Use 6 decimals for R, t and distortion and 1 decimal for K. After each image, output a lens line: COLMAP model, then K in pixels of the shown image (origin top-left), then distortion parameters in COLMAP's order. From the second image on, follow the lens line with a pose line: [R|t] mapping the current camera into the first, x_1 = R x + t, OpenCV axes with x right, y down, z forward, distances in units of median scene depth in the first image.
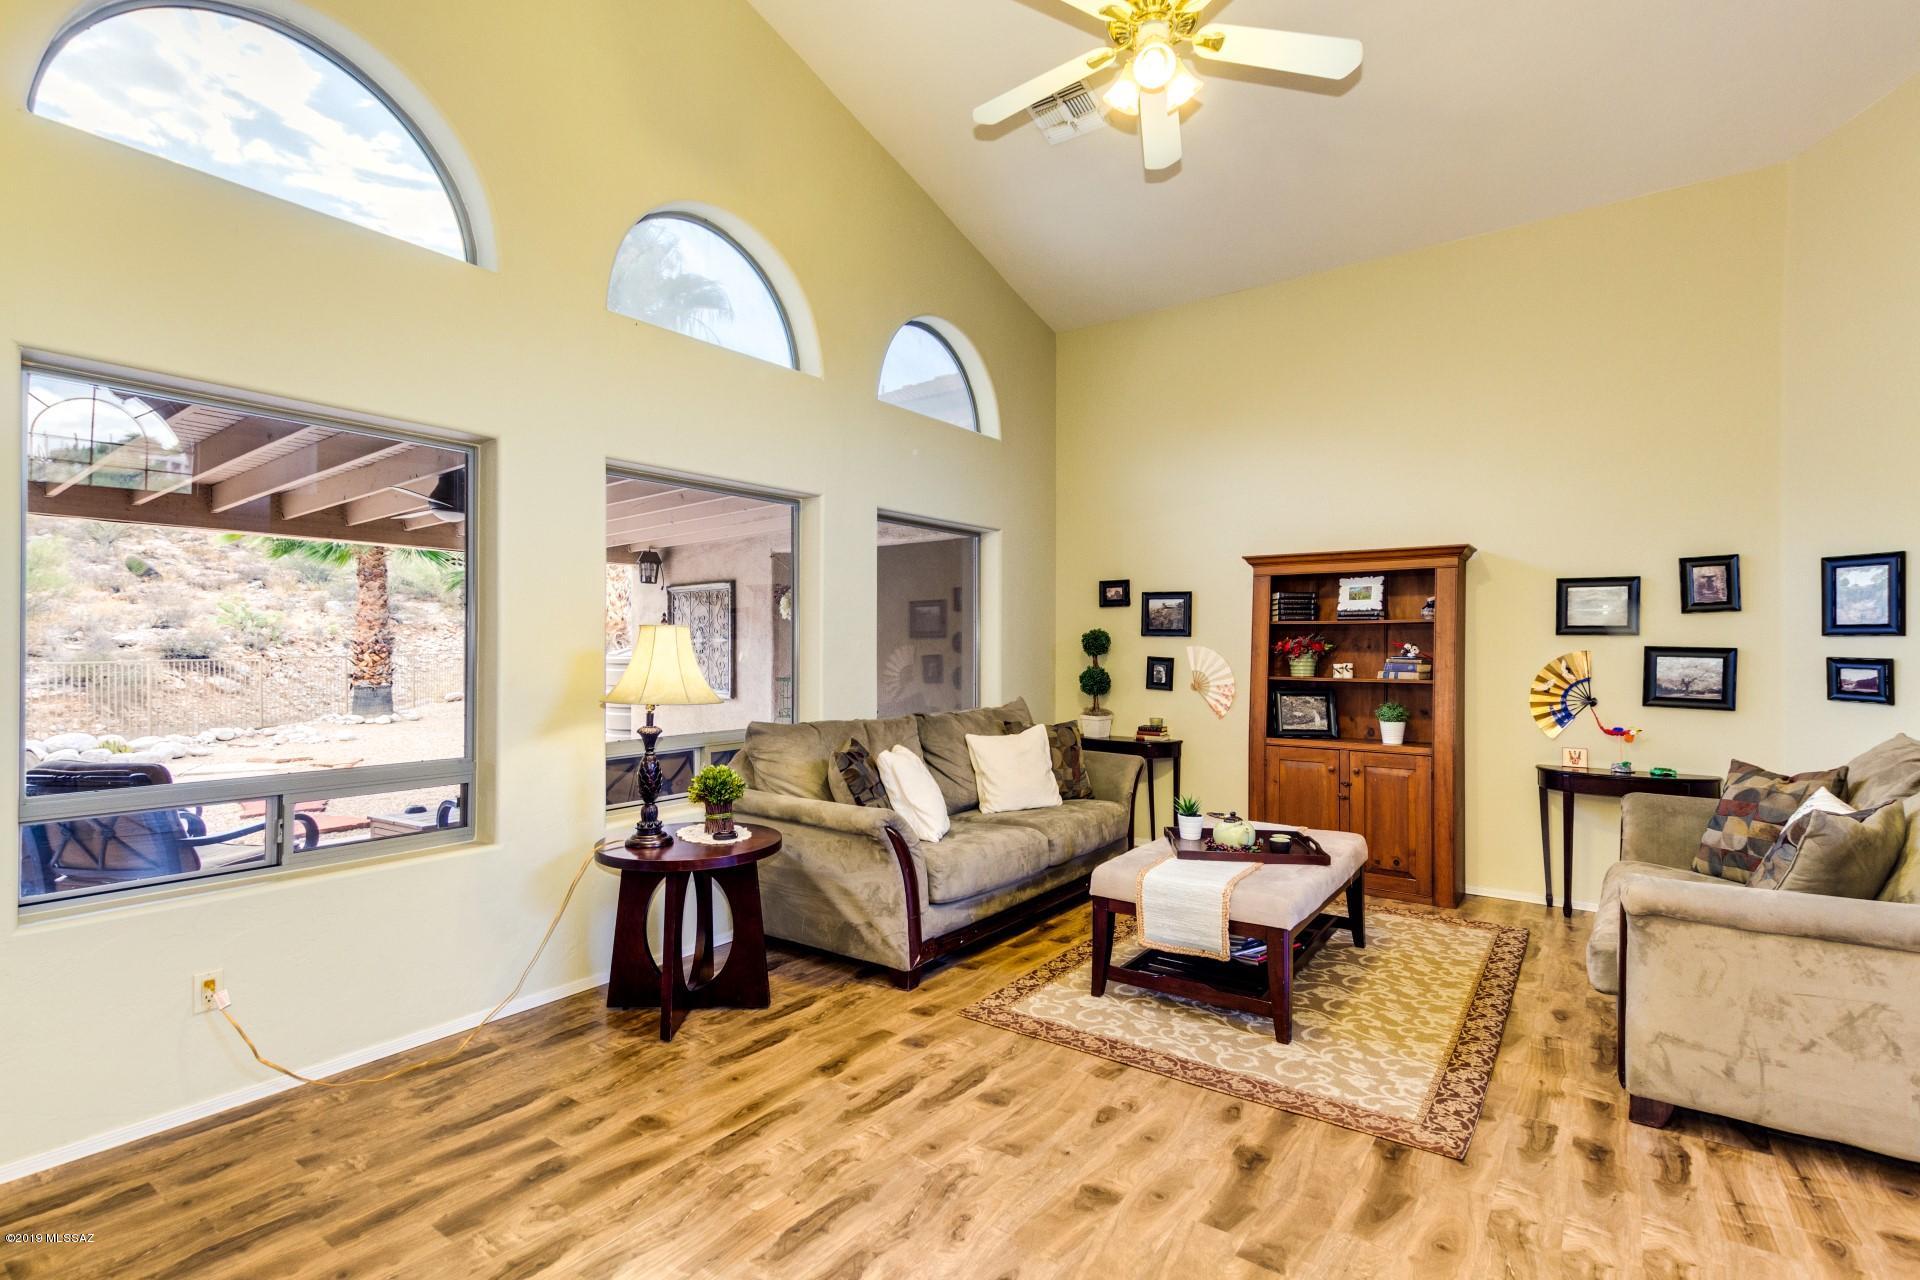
lens RADIAL K [[886.4, 0, 954.9], [0, 886.4, 644.9], [0, 0, 1]] dist [0.002898, -0.000080]
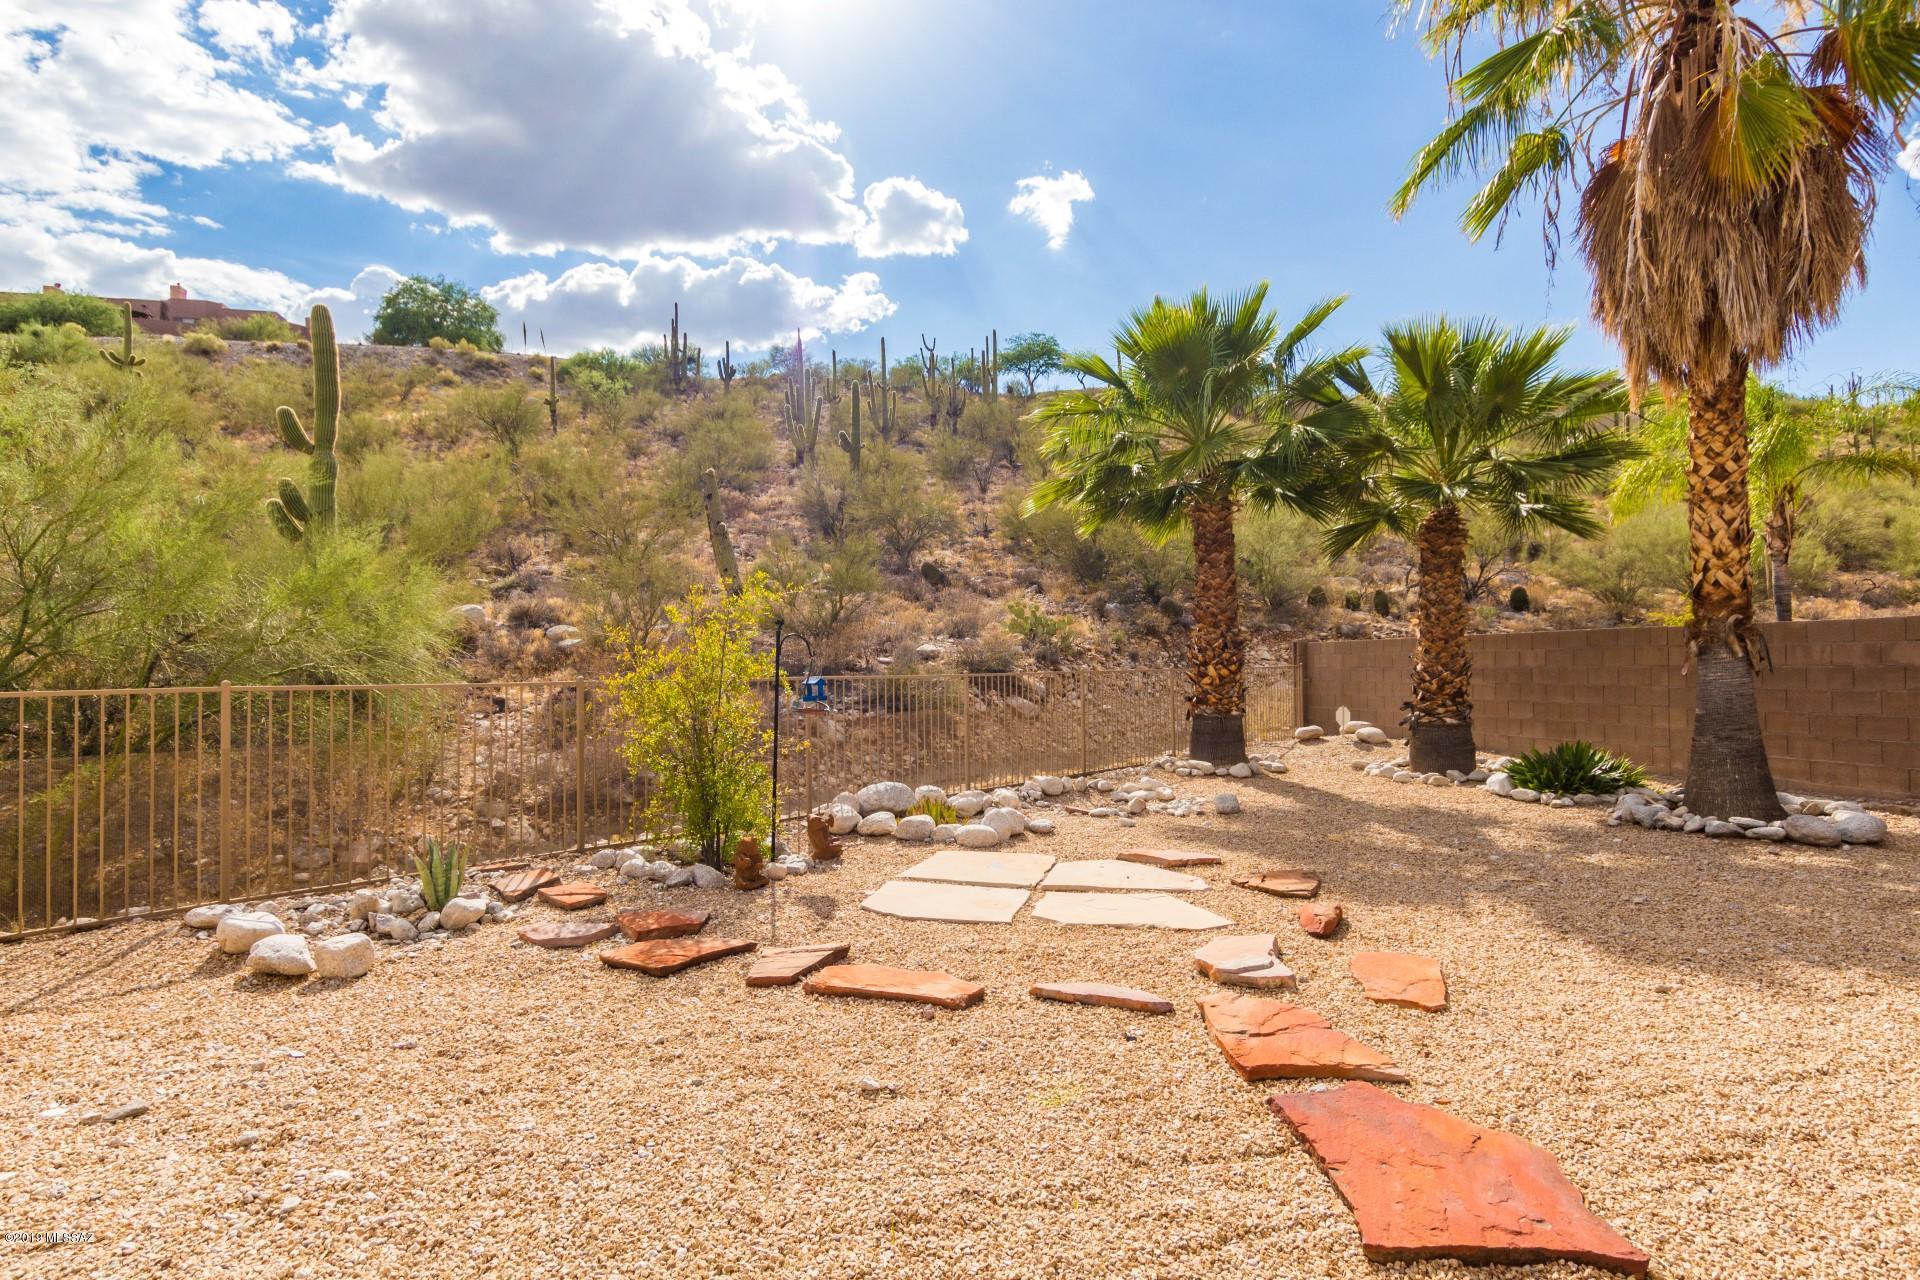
lens RADIAL K [[886.4, 0, 954.9], [0, 886.4, 644.9], [0, 0, 1]] dist [0.002898, -0.000080]
pose [[0.769904, -0.023655, -0.637721, -0.383358], [0.008713, 0.999609, -0.026560, 0.010309], [0.638100, 0.014893, 0.769809, 0.375387]]
